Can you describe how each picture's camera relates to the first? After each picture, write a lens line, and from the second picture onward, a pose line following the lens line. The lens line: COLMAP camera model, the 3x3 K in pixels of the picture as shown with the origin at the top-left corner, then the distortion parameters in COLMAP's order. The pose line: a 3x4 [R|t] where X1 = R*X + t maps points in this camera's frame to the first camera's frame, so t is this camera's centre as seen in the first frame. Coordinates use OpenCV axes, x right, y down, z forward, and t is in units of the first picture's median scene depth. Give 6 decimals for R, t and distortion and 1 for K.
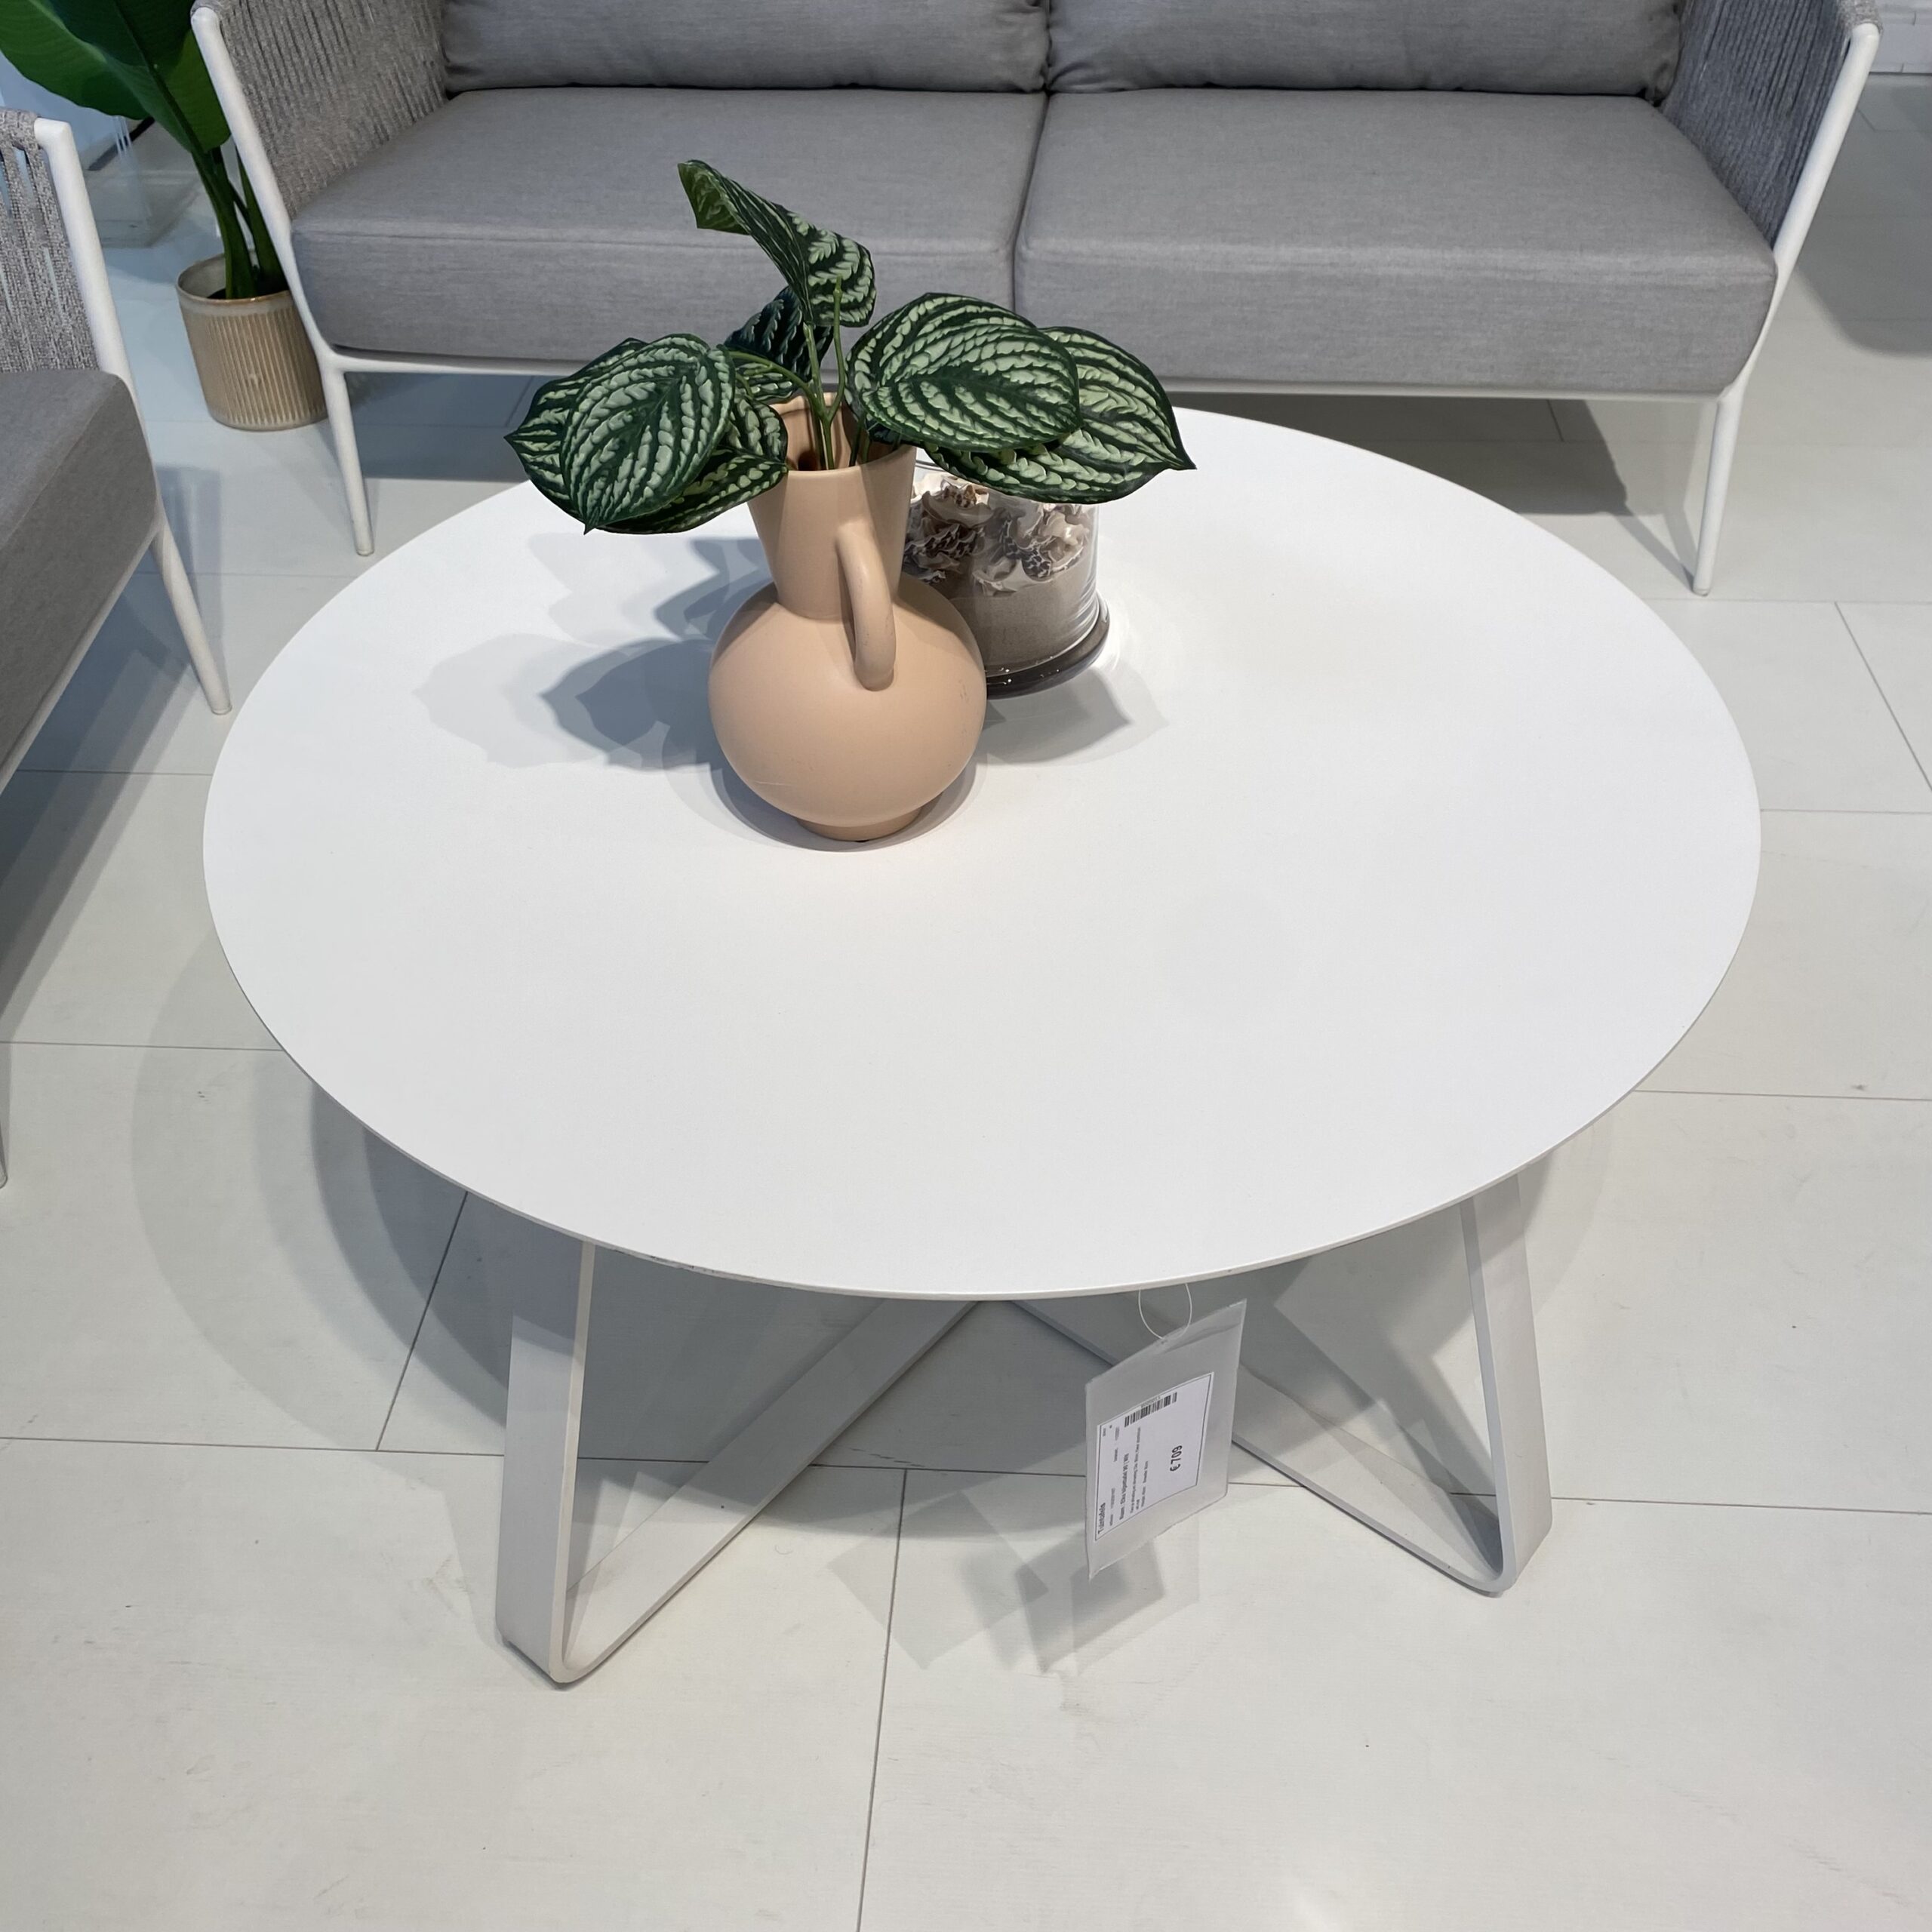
lens RADIAL K [[1988.7, 0, 966.0], [0, 1988.7, 966.0], [0, 0, 1]] dist [0.010915, -0.013658]
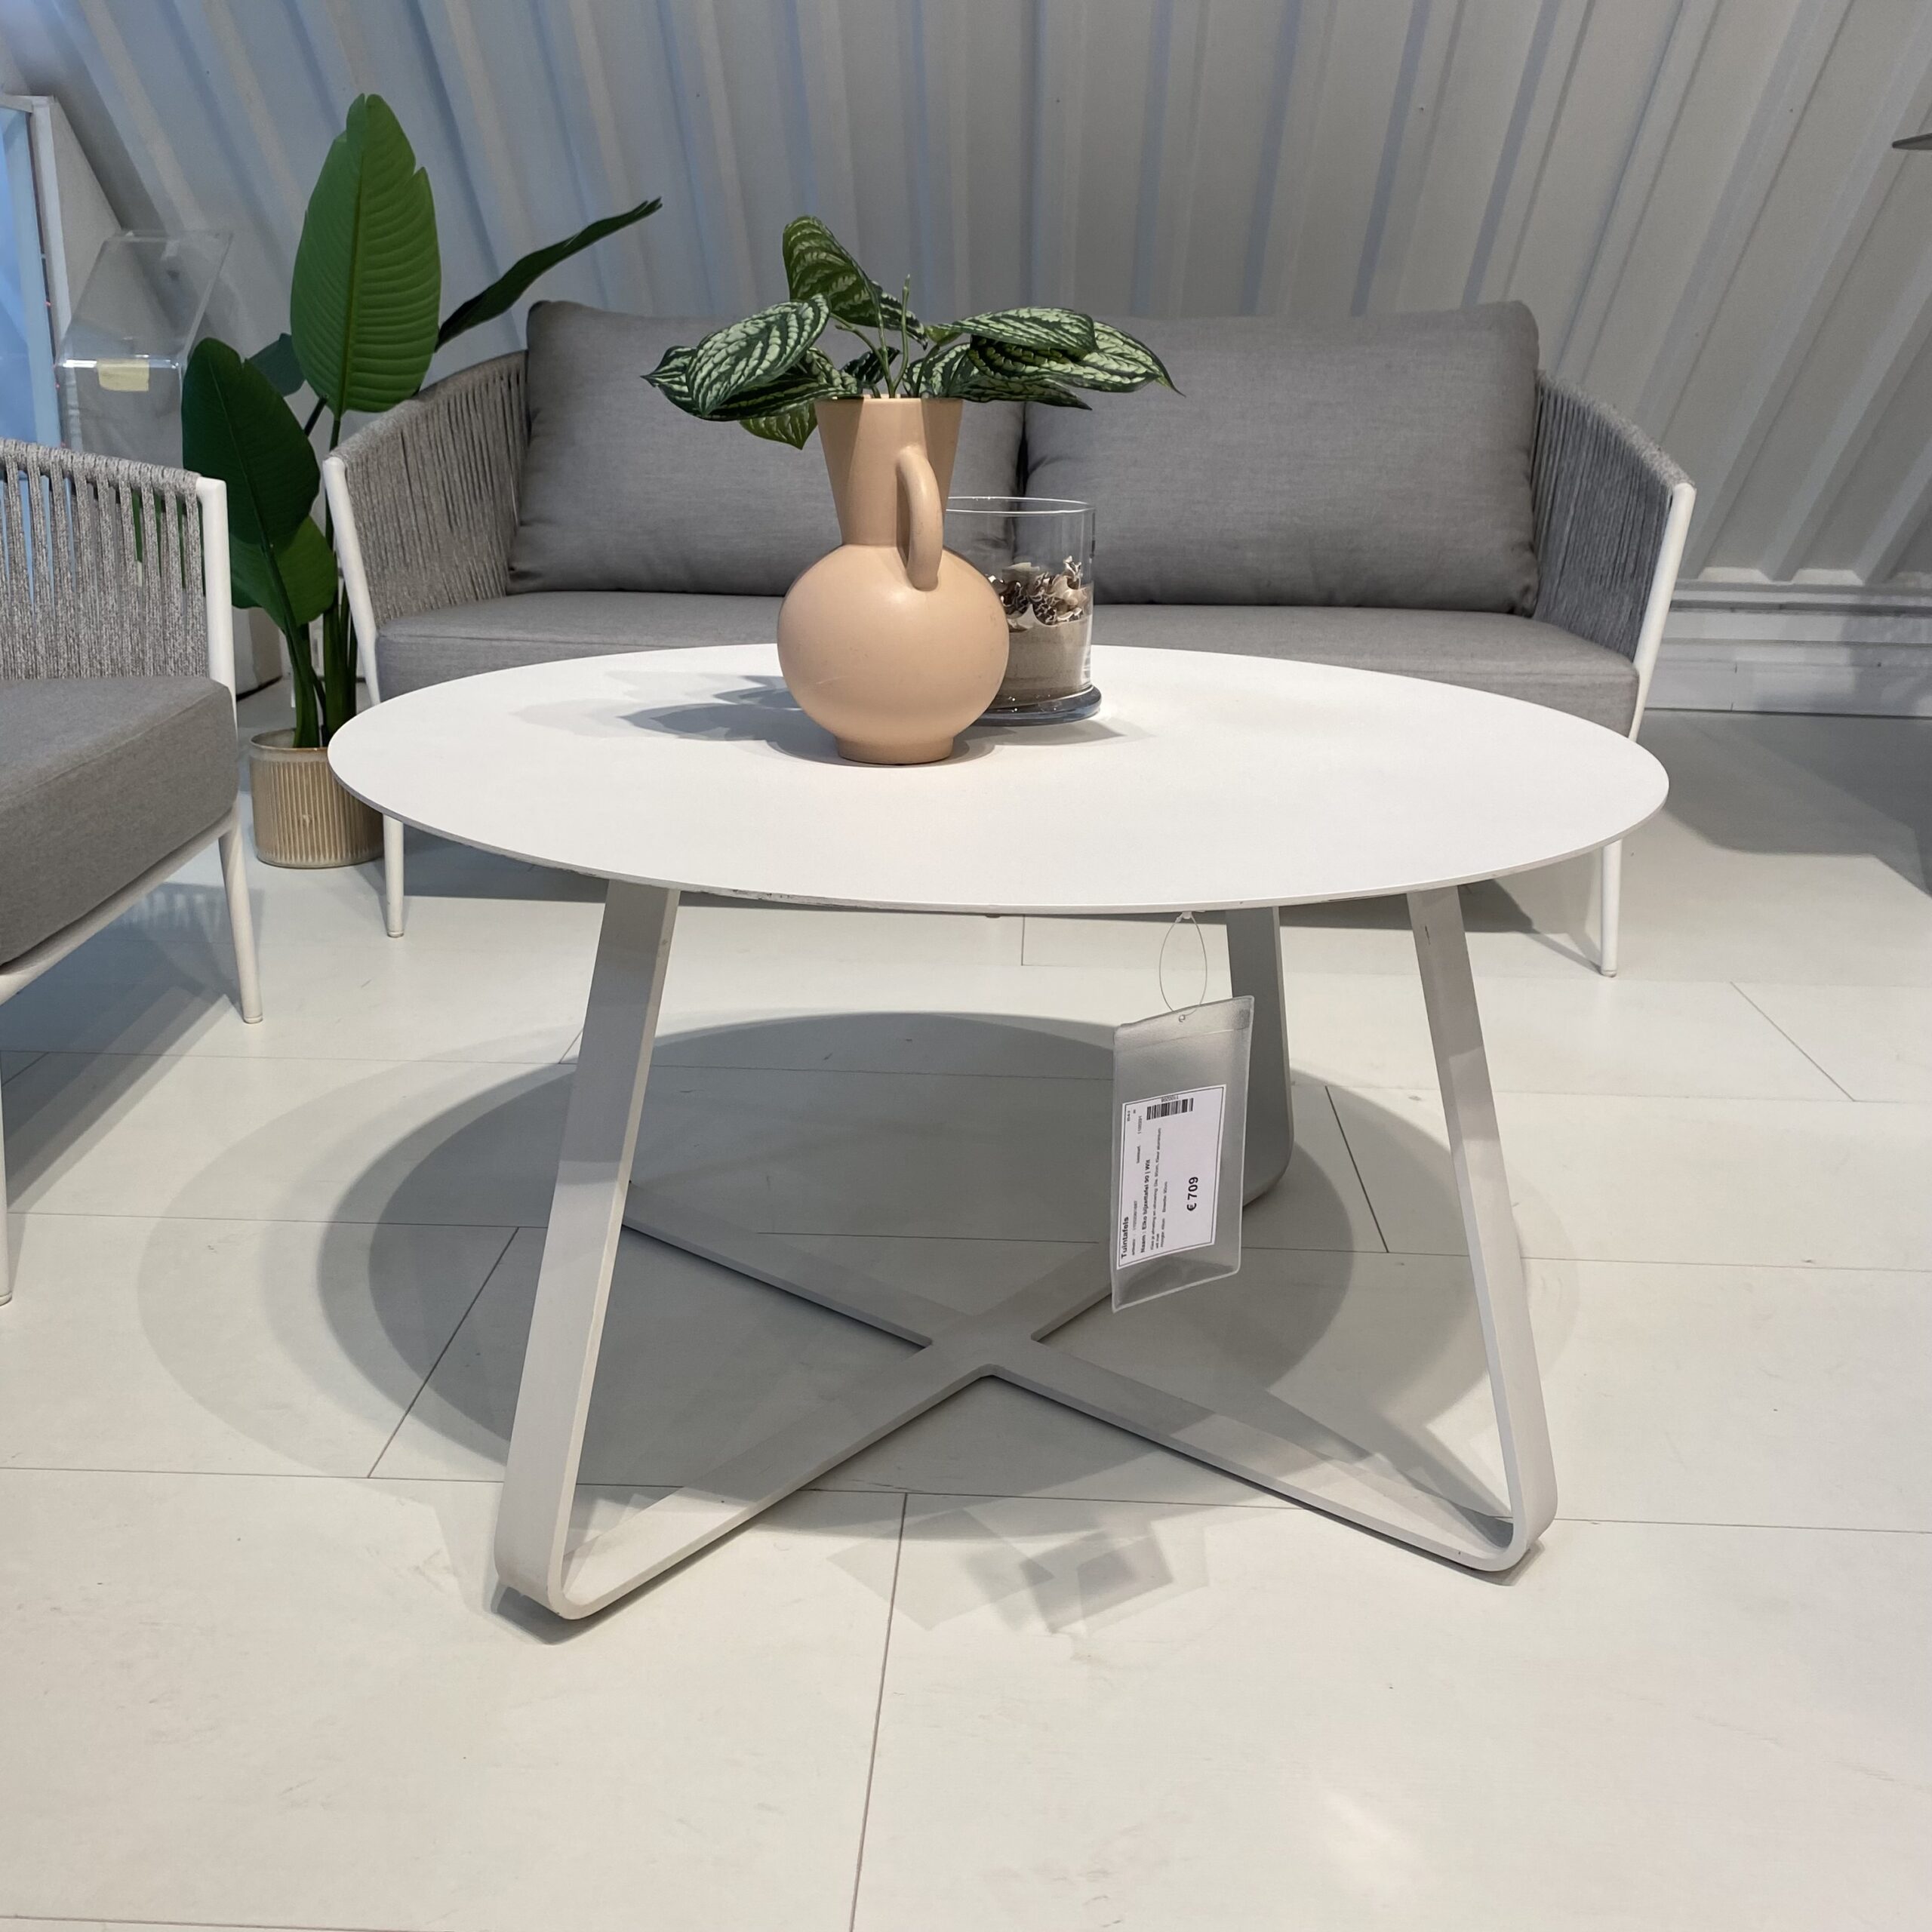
lens RADIAL K [[1980.5, 0, 954.3], [0, 1980.5, 939.4], [0, 0, 1]] dist [0.074165, -0.140341]
pose [[0.999400, 0.024088, 0.024897, -0.039580], [-0.012163, 0.916922, -0.398880, 0.414962], [-0.032437, 0.398338, 0.916665, -0.021676]]
